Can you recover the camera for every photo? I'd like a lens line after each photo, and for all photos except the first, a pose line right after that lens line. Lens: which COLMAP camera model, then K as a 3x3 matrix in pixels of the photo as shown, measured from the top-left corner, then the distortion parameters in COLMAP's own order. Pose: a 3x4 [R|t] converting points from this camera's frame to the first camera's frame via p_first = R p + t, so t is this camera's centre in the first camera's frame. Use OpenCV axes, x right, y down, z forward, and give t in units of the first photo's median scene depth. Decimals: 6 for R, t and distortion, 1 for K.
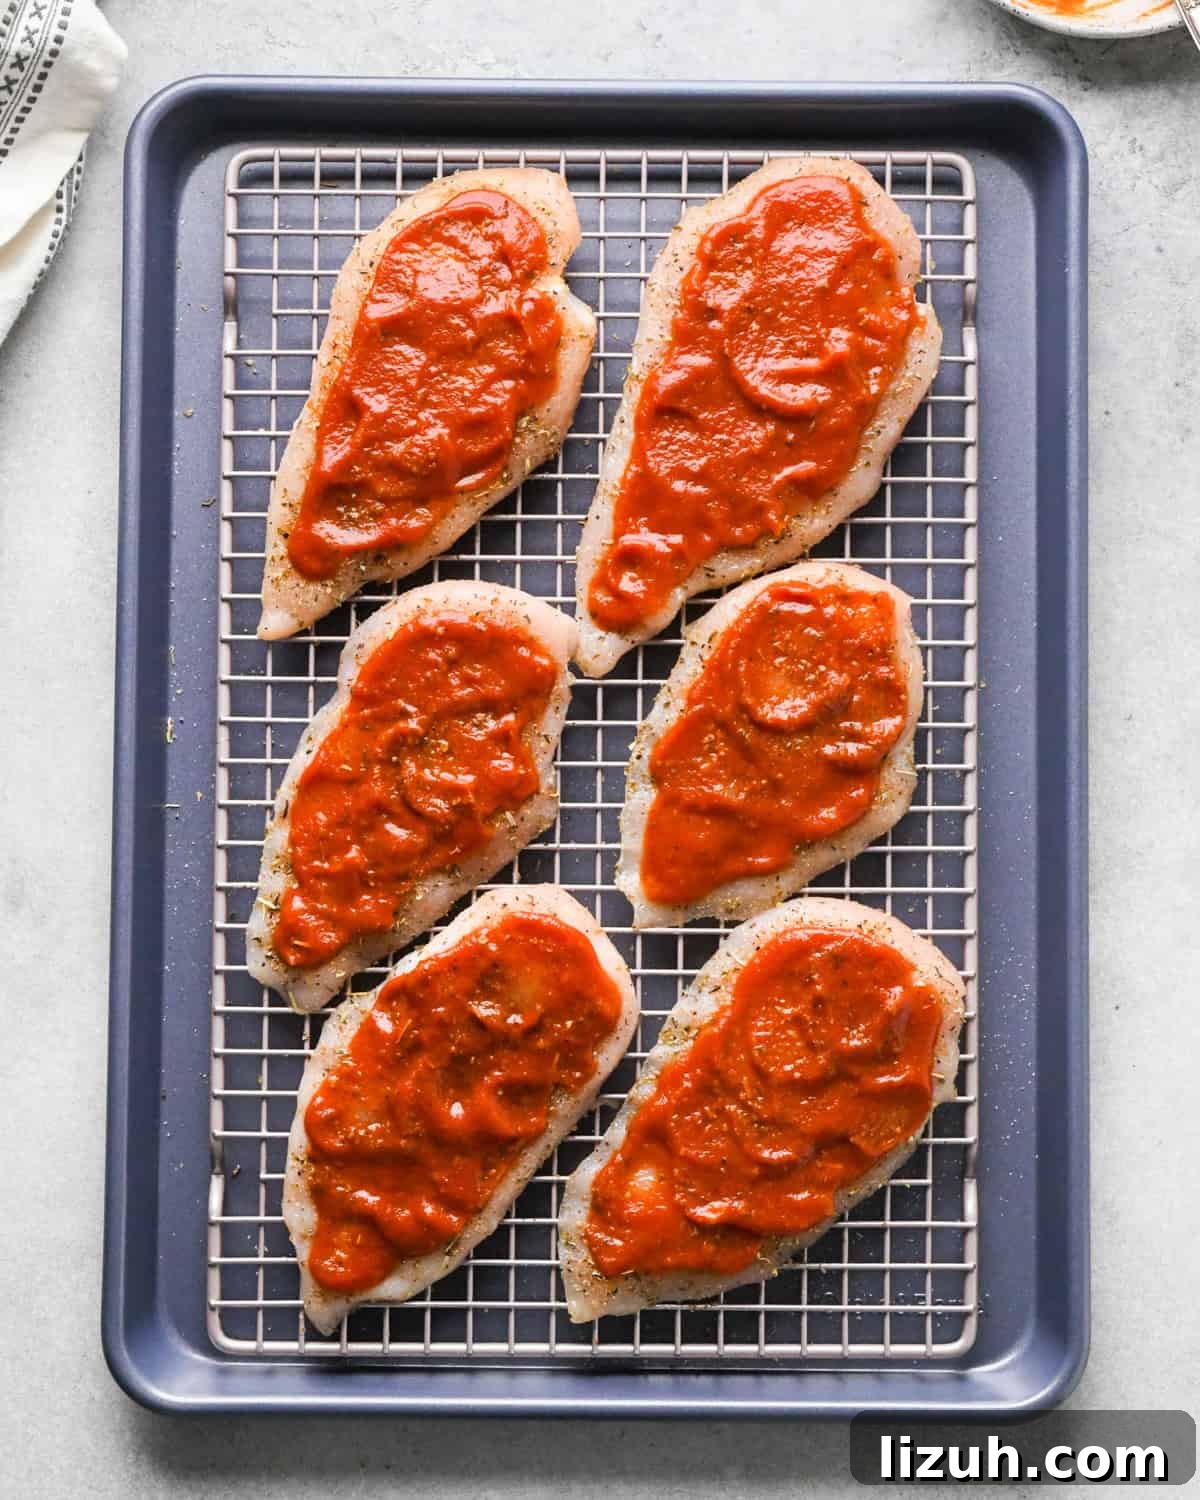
lens RADIAL K [[4444.2, 0, 647.5], [0, 4444.2, 745.2], [0, 0, 1]] dist [0.078988, 0.068344]
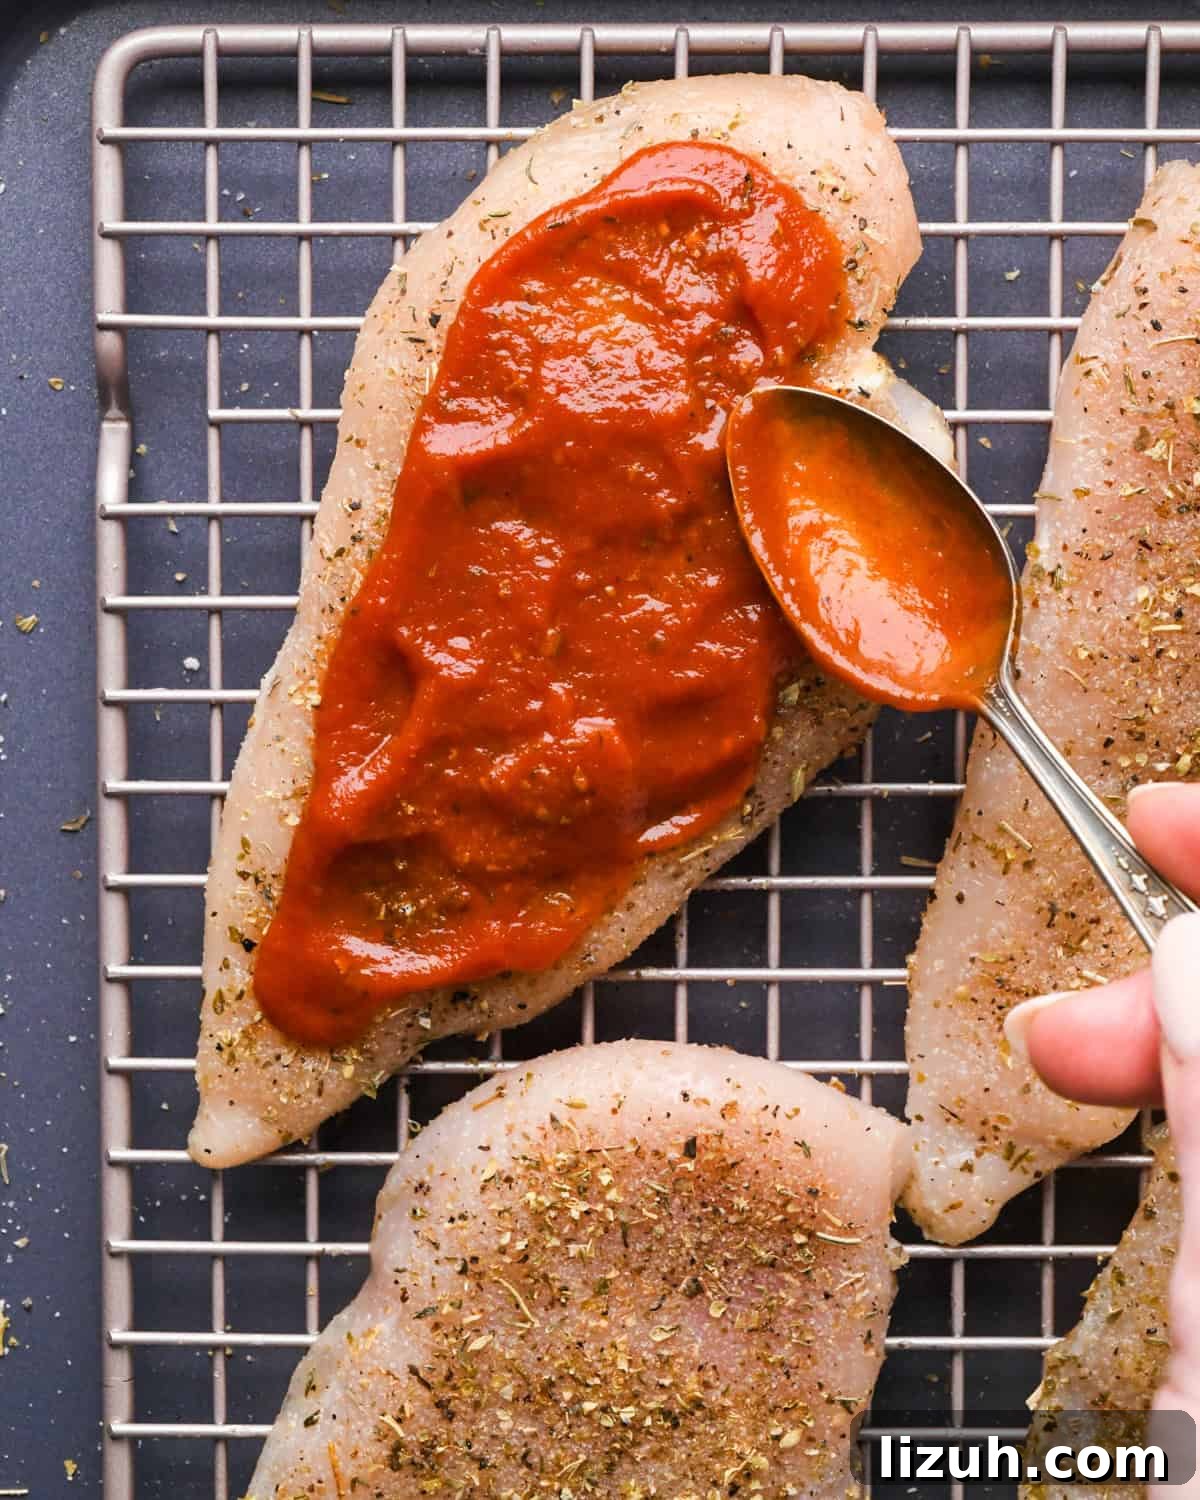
lens RADIAL K [[4640.1, 0, 601.8], [0, 4640.1, 779.5], [0, 0, 1]] dist [0.062891, 0.338933]
pose [[0.999892, -0.005686, -0.013584, -0.040145], [0.007930, 0.985177, 0.171356, -0.141528], [0.012408, -0.171445, 0.985116, 0.551620]]
